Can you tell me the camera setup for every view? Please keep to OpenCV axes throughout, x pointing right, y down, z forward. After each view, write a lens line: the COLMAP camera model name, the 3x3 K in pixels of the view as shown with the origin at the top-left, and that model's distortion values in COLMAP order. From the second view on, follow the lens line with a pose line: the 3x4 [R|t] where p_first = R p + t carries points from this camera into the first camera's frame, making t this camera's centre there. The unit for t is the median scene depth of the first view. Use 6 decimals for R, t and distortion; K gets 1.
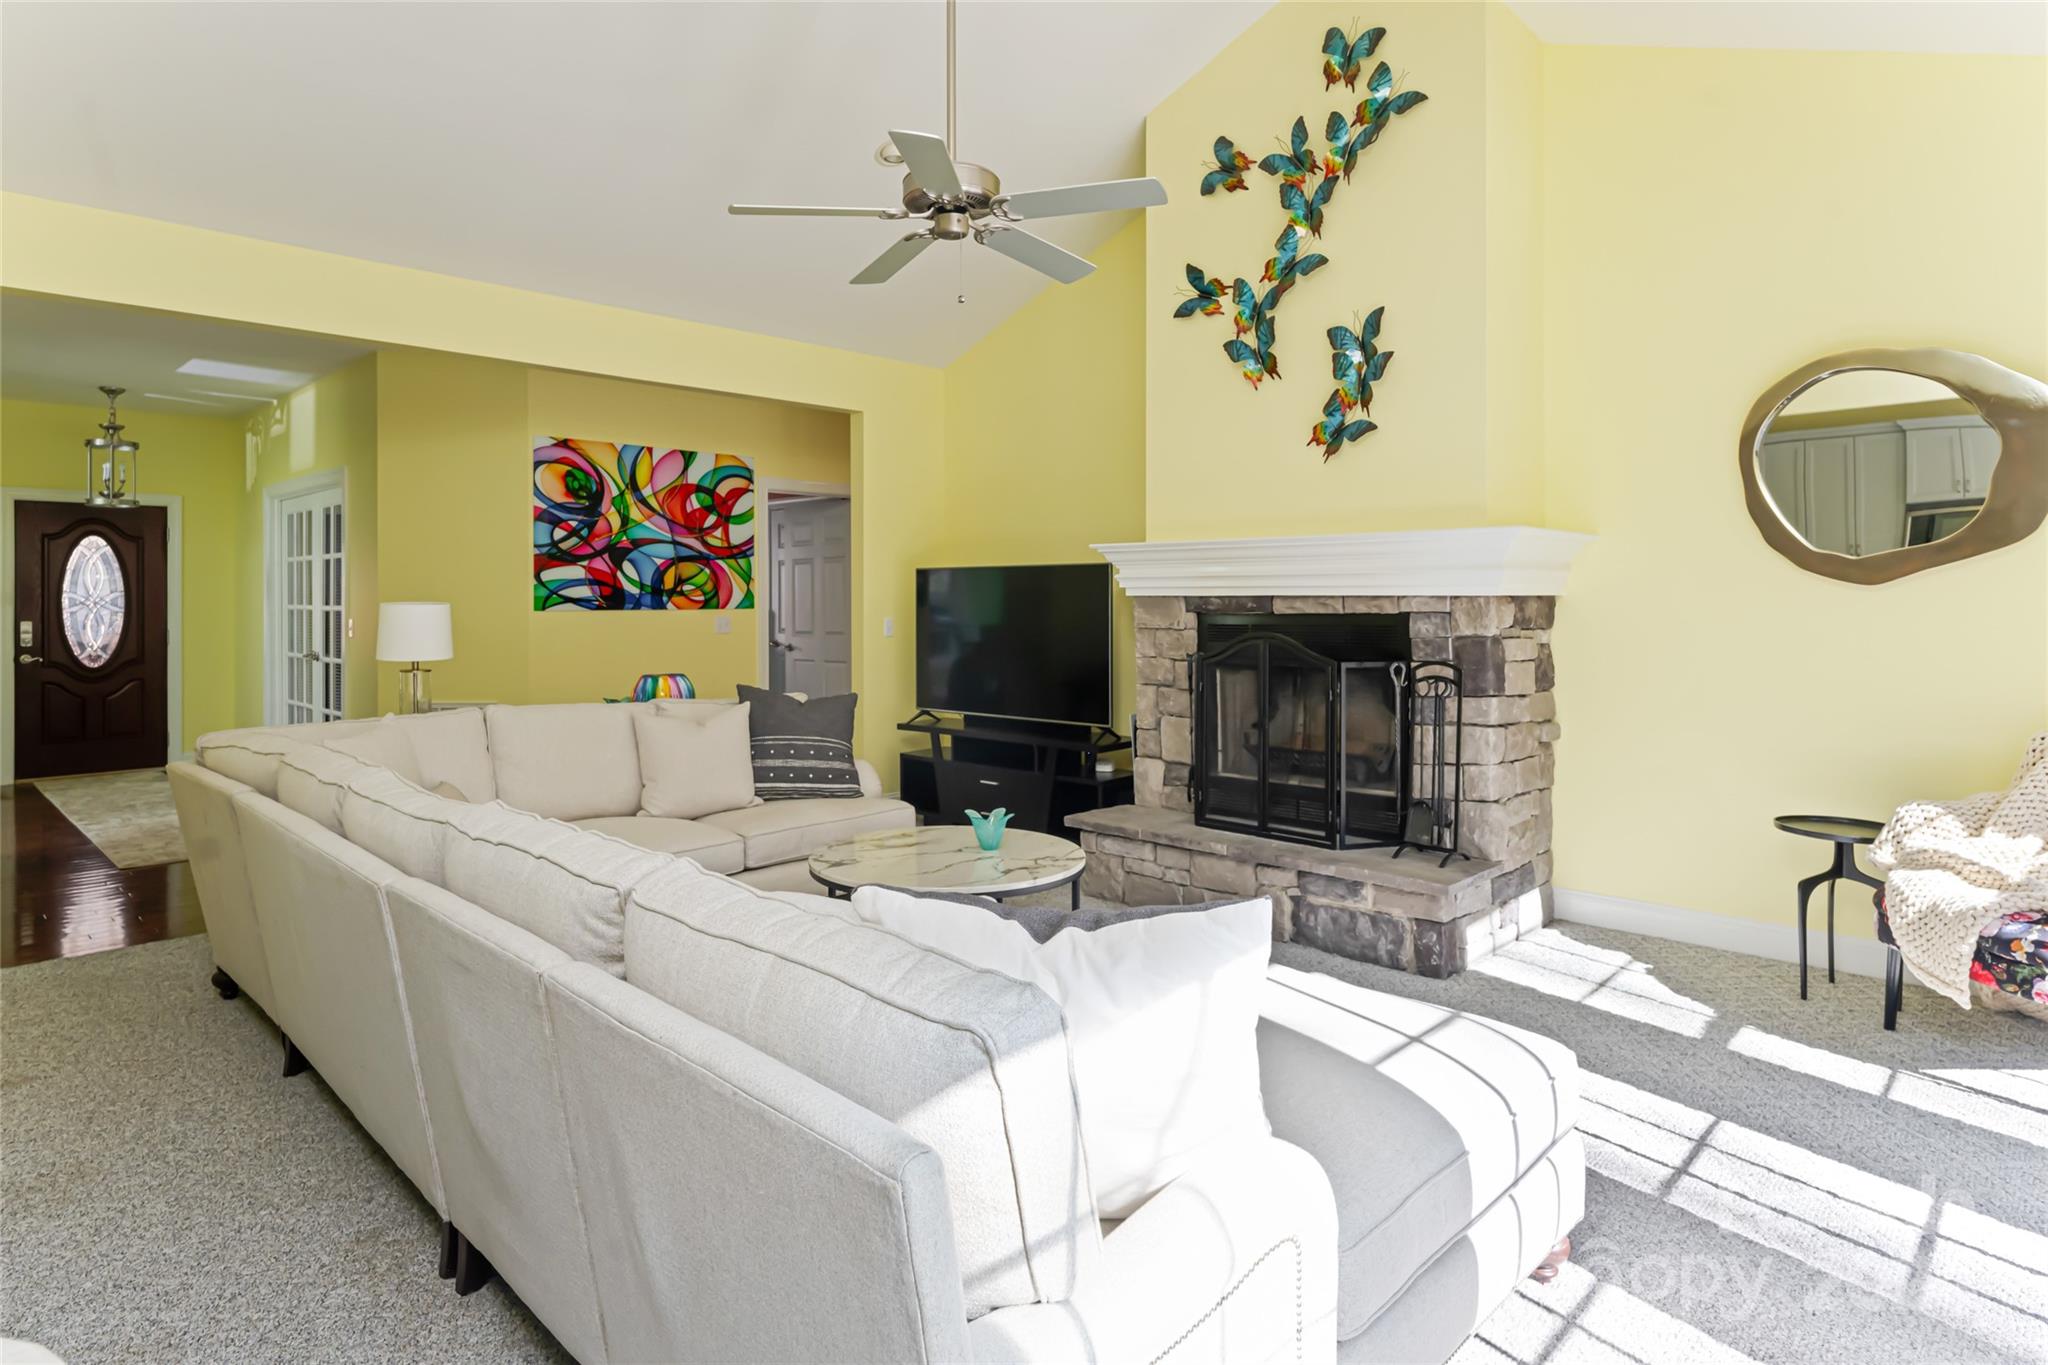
lens RADIAL K [[1138.5, 0, 991.2], [0, 1138.5, 603.6], [0, 0, 1]] dist [0.008659, 0.006174]
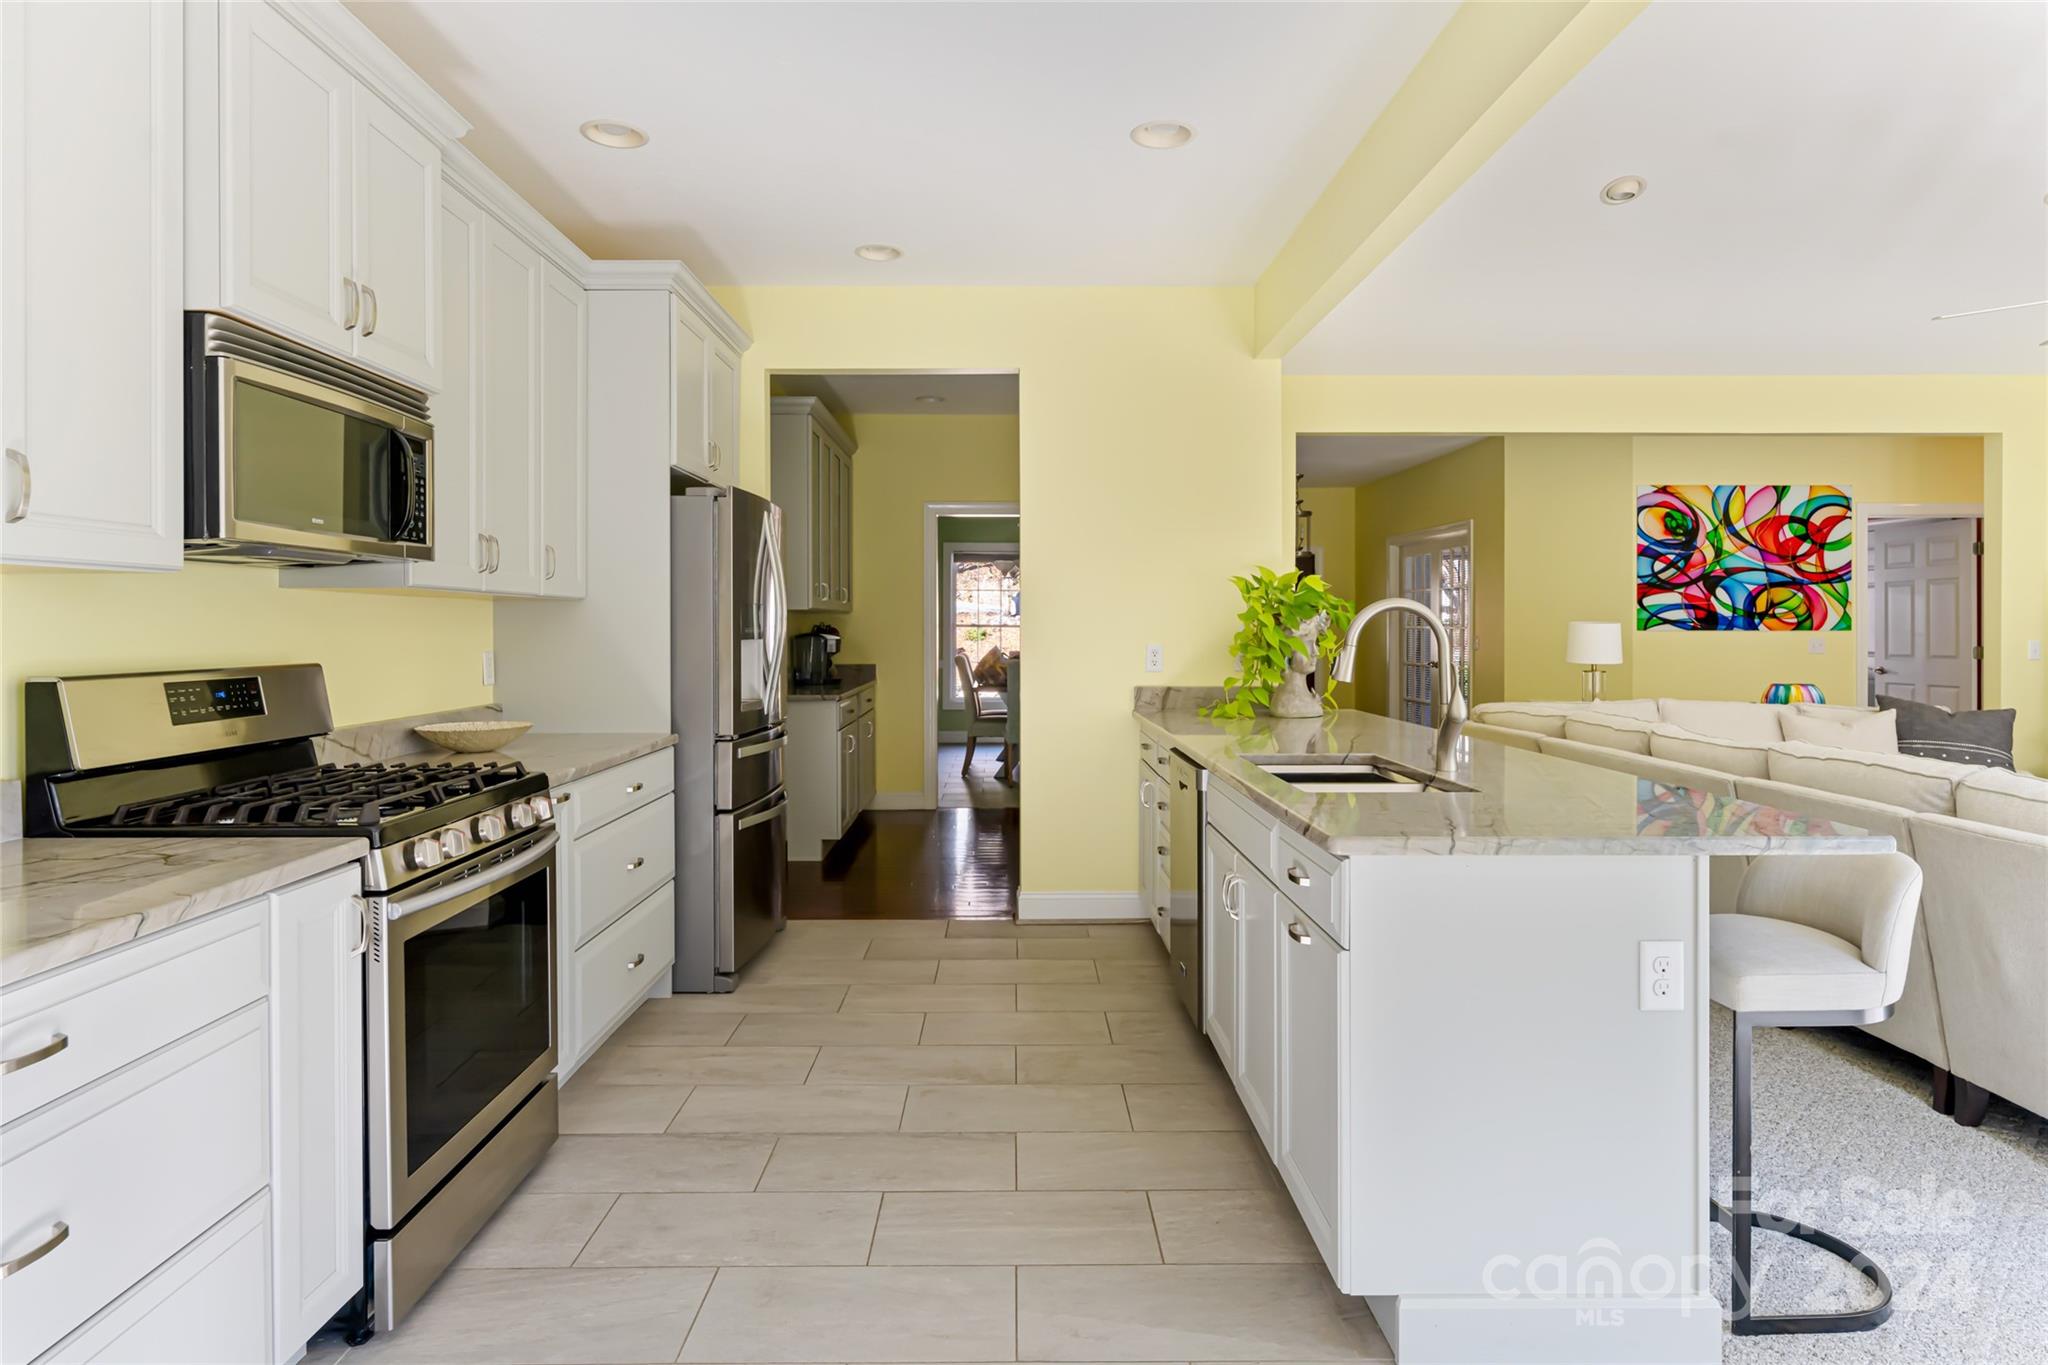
lens RADIAL K [[1138.5, 0, 1017.1], [0, 1138.5, 622.0], [0, 0, 1]] dist [0.008659, 0.006174]
pose [[0.717312, 0.002169, -0.696749, -0.035191], [-0.006131, 0.999976, -0.003198, 0.005803], [0.696725, 0.006566, 0.717308, -0.374944]]
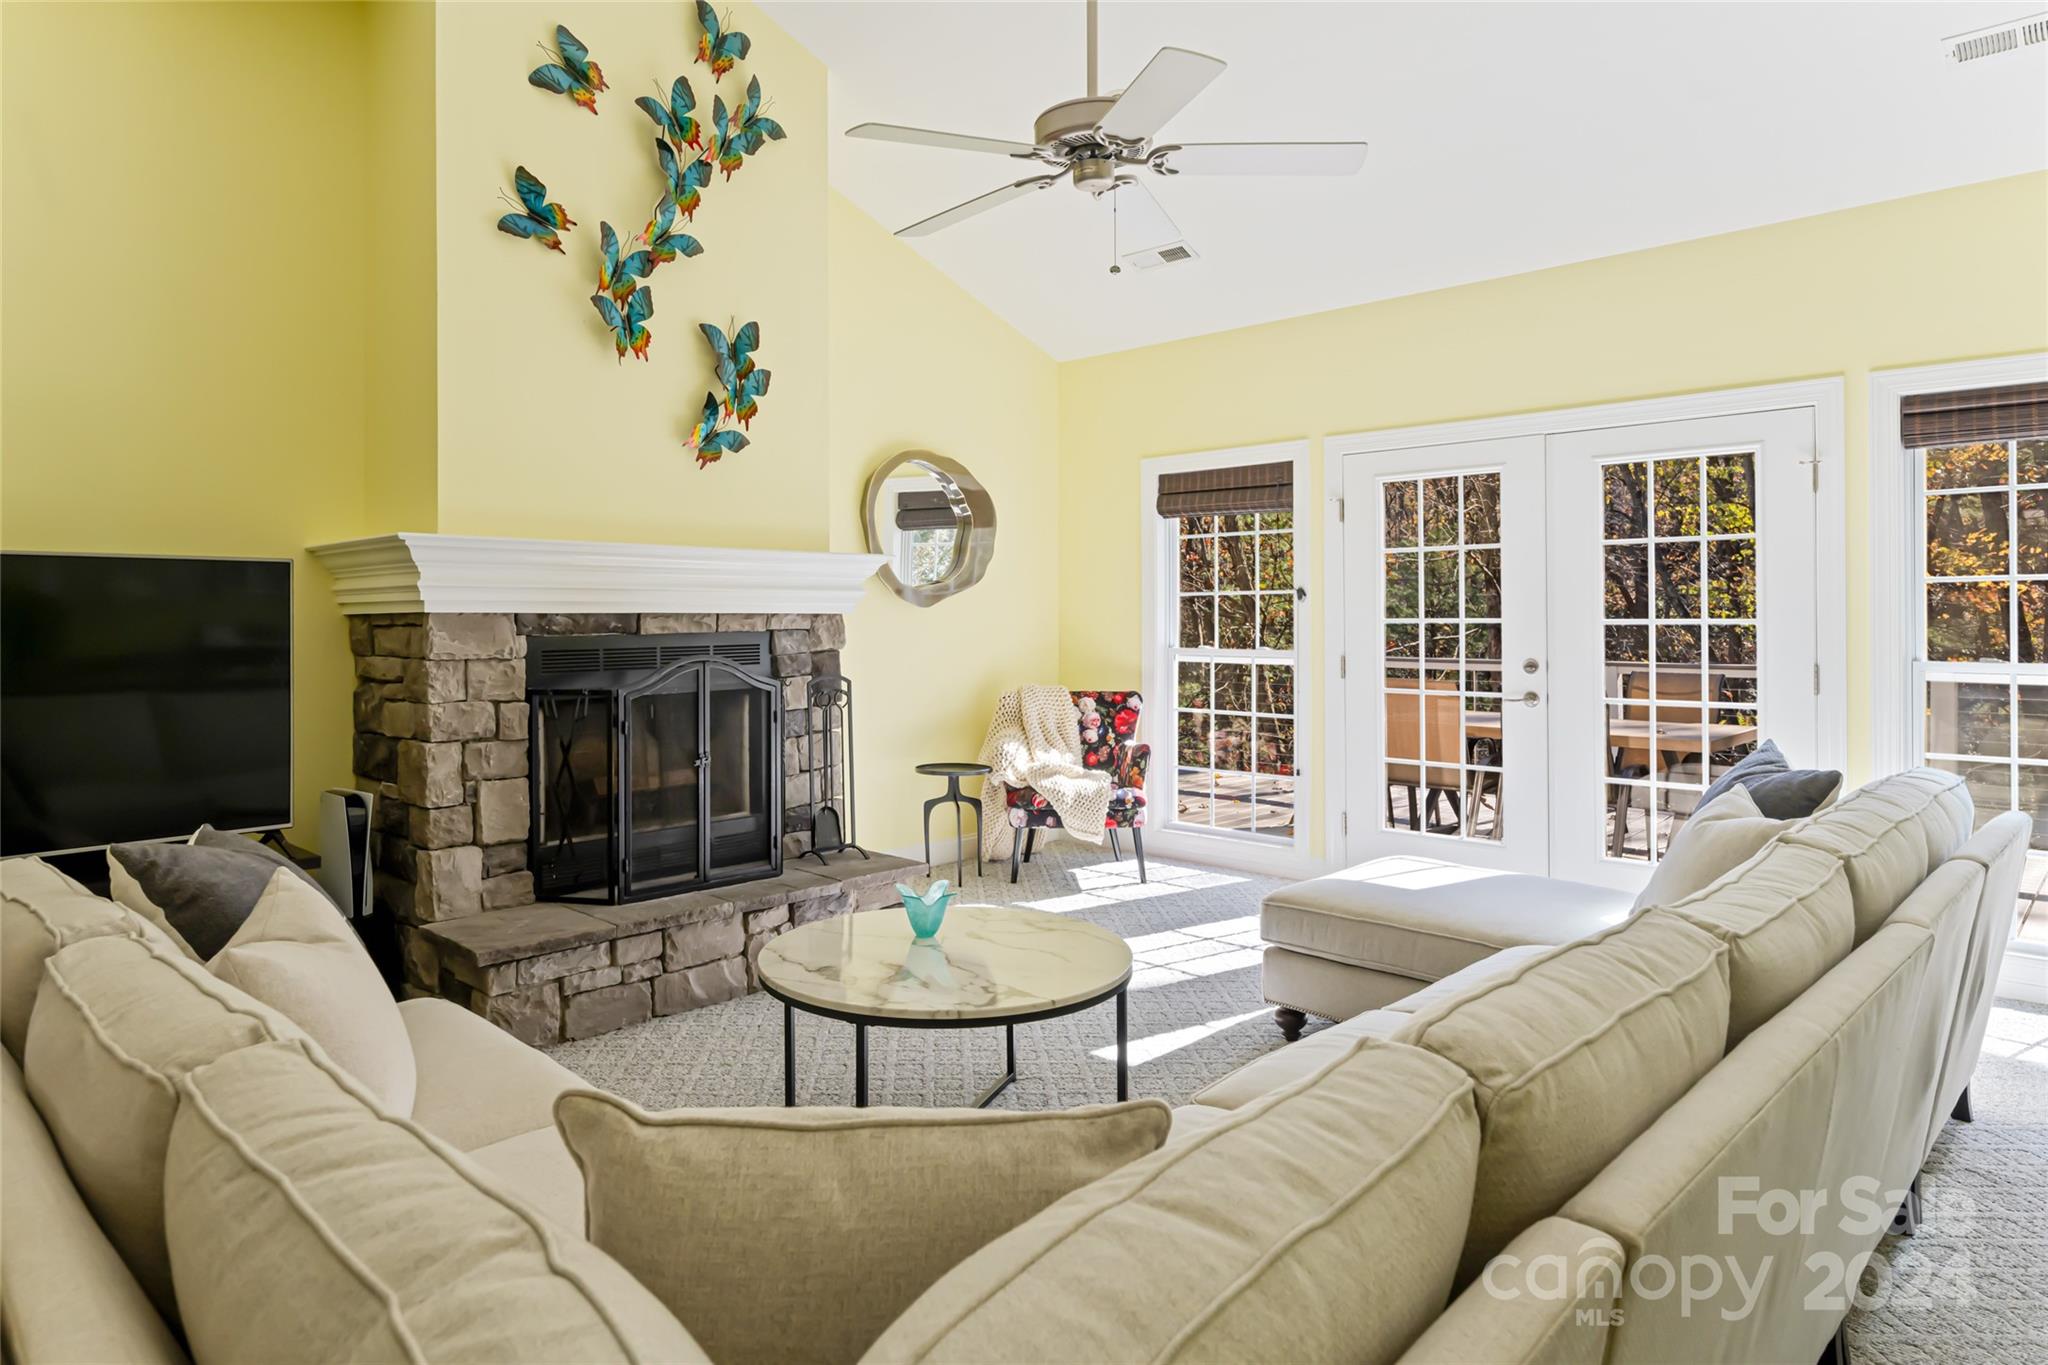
lens RADIAL K [[1208.0, 0, 952.5], [0, 1208.0, 625.1], [0, 0, 1]] dist [0.001287, 0.000648]
pose [[0.009209, -0.004614, 0.999947, -0.544064], [0.008537, 0.999953, 0.004536, -0.000325], [-0.999921, 0.008494, 0.009248, 0.633233]]
